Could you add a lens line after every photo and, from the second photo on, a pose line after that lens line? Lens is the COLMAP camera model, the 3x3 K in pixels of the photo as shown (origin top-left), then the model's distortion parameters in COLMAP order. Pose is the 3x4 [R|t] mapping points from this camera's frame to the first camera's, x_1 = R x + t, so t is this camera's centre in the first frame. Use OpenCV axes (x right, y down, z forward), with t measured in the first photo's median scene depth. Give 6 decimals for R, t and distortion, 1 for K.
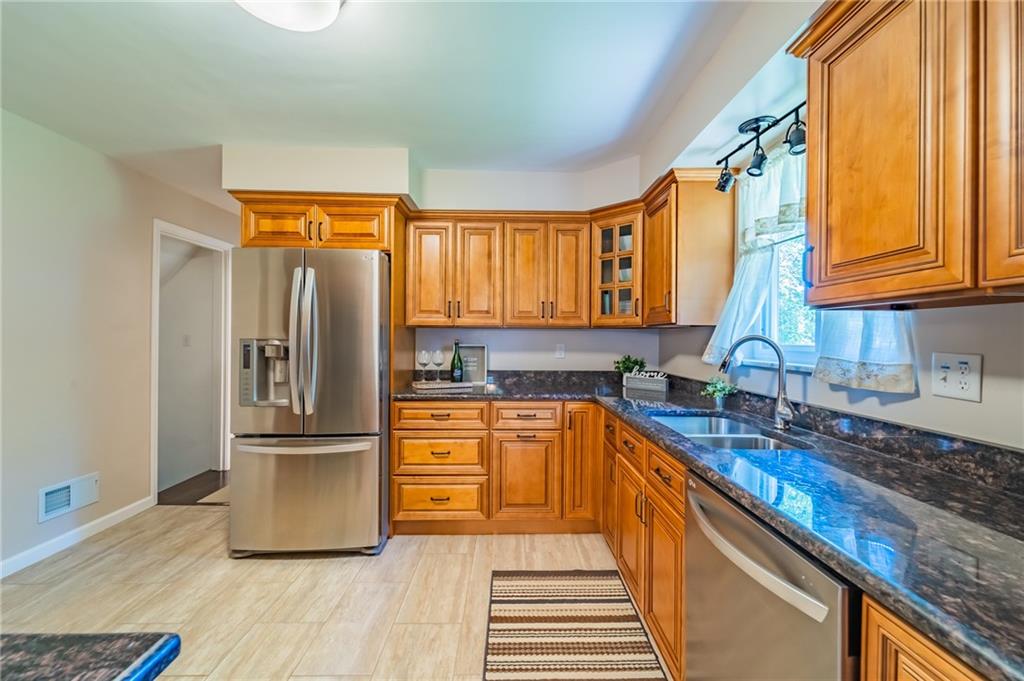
lens RADIAL K [[419.0, 0, 518.9], [0, 419.0, 339.4], [0, 0, 1]] dist [-0.000924, -0.001339]
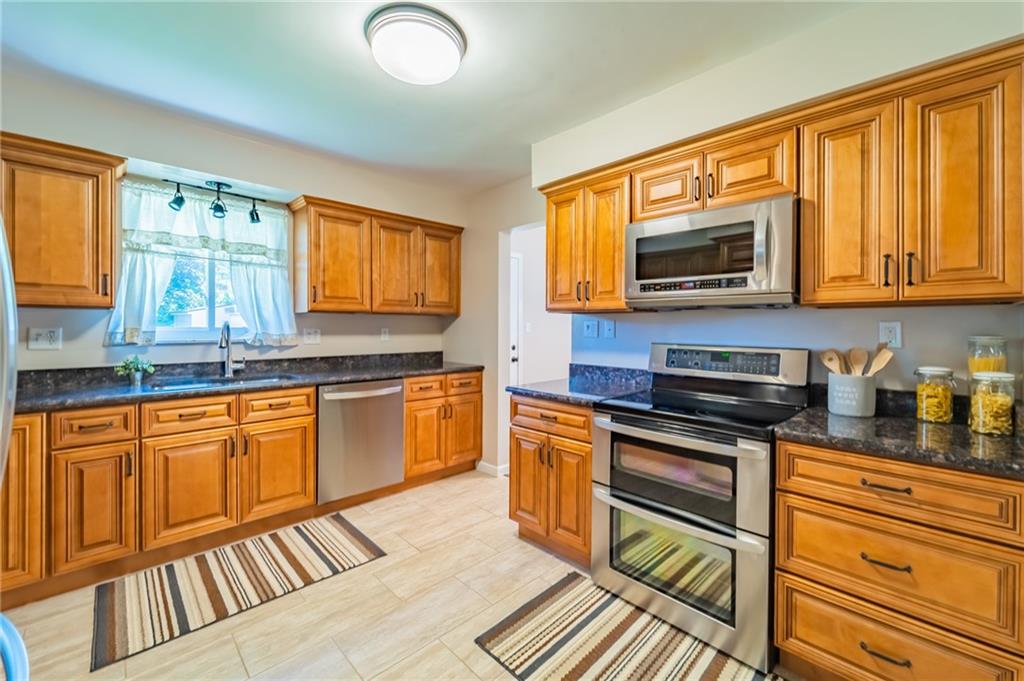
lens RADIAL K [[419.0, 0, 520.5], [0, 419.0, 330.2], [0, 0, 1]] dist [-0.000924, -0.001339]
pose [[-0.692414, -0.017503, 0.721288, -0.881157], [-0.008222, 0.999832, 0.016368, -0.006340], [-0.721454, 0.005403, -0.692442, 0.845208]]
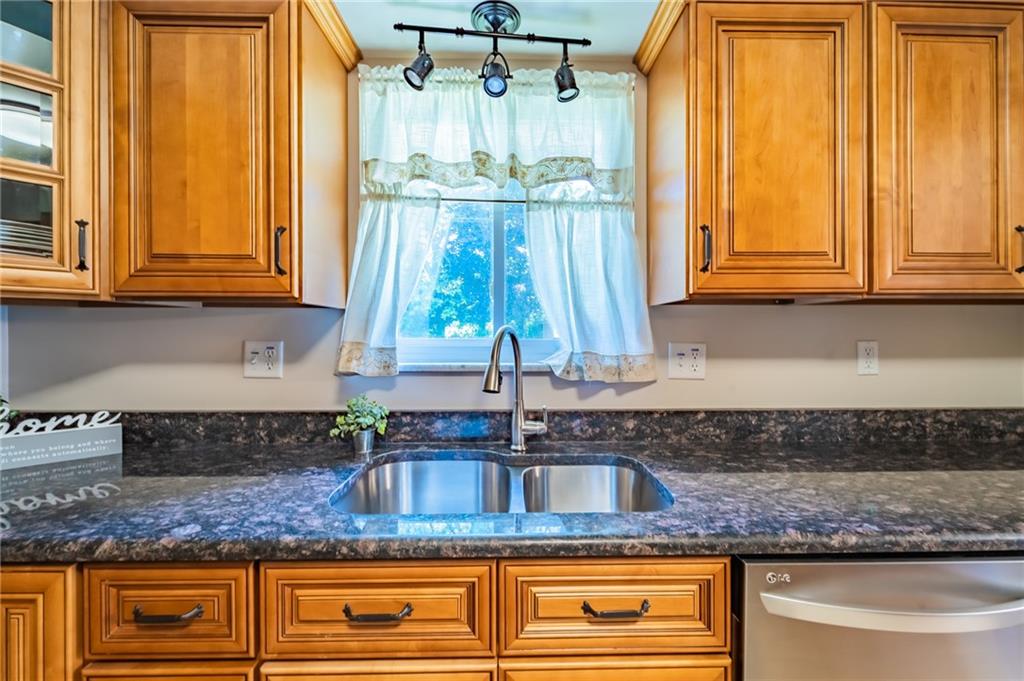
lens RADIAL K [[419.0, 0, 513.9], [0, 419.0, 333.4], [0, 0, 1]] dist [-0.000924, -0.001339]
pose [[0.006082, -0.014407, 0.999878, -0.081575], [0.001921, 0.999895, 0.014396, -0.005018], [-0.999980, 0.001833, 0.006109, 0.644079]]
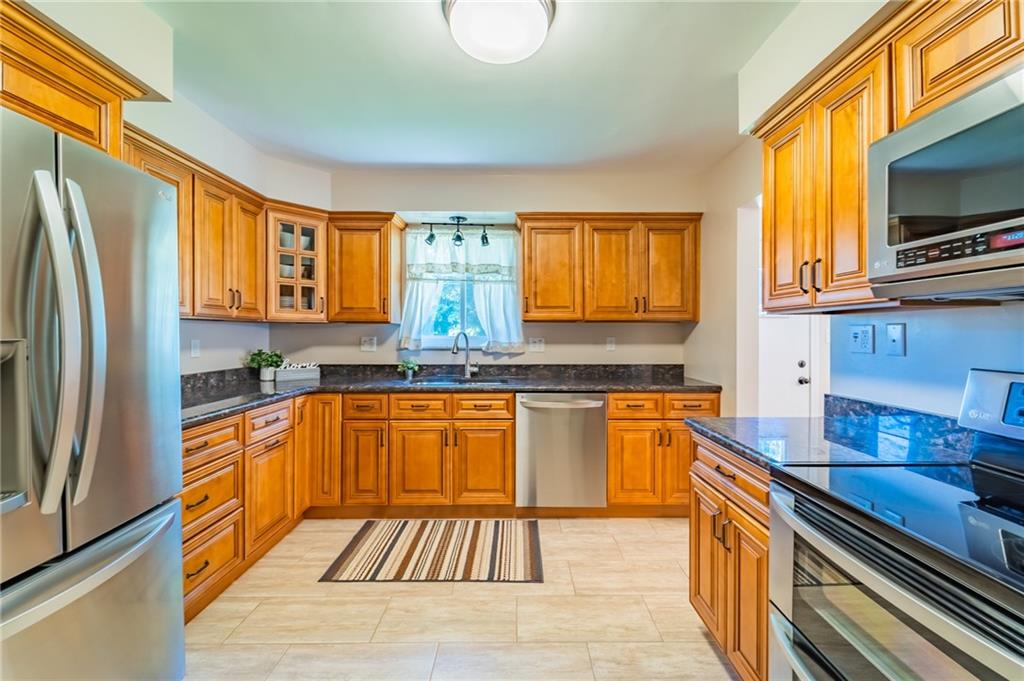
lens RADIAL K [[419.0, 0, 519.1], [0, 419.0, 334.8], [0, 0, 1]] dist [-0.000924, -0.001339]
pose [[0.008194, -0.009728, 0.999919, -0.869959], [0.001459, 0.999952, 0.009717, -0.007023], [-0.999965, 0.001379, 0.008208, 0.475313]]
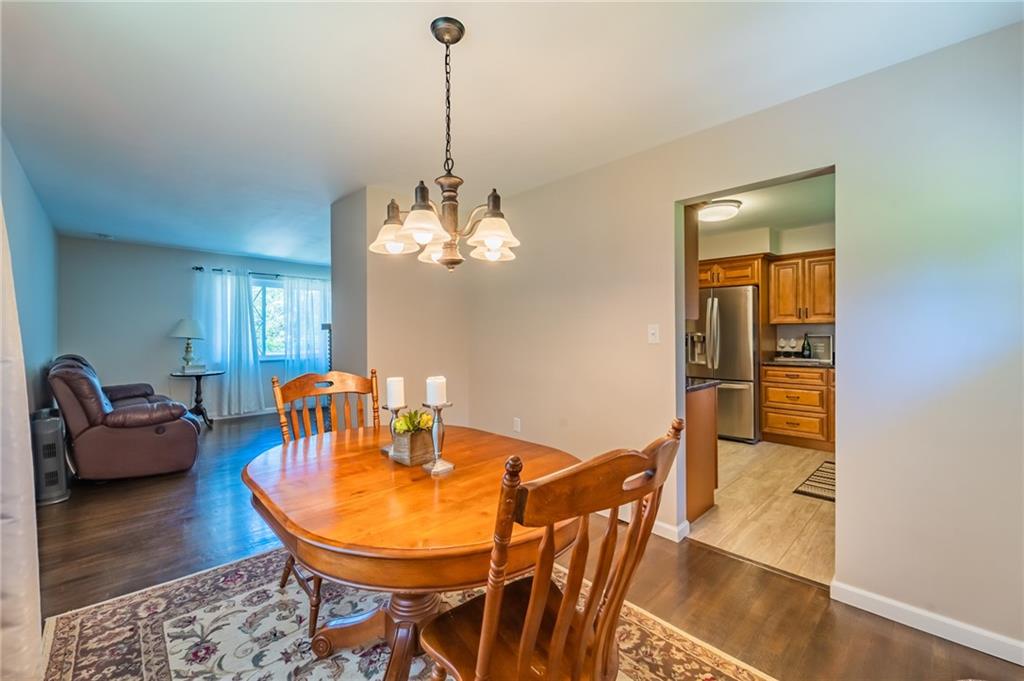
lens RADIAL K [[419.0, 0, 501.2], [0, 419.0, 332.2], [0, 0, 1]] dist [-0.000924, -0.001339]
pose [[0.662460, -0.010578, -0.749023, 0.318378], [0.007232, 0.999944, -0.007725, 0.005922], [0.749063, -0.000299, 0.662499, -1.064792]]
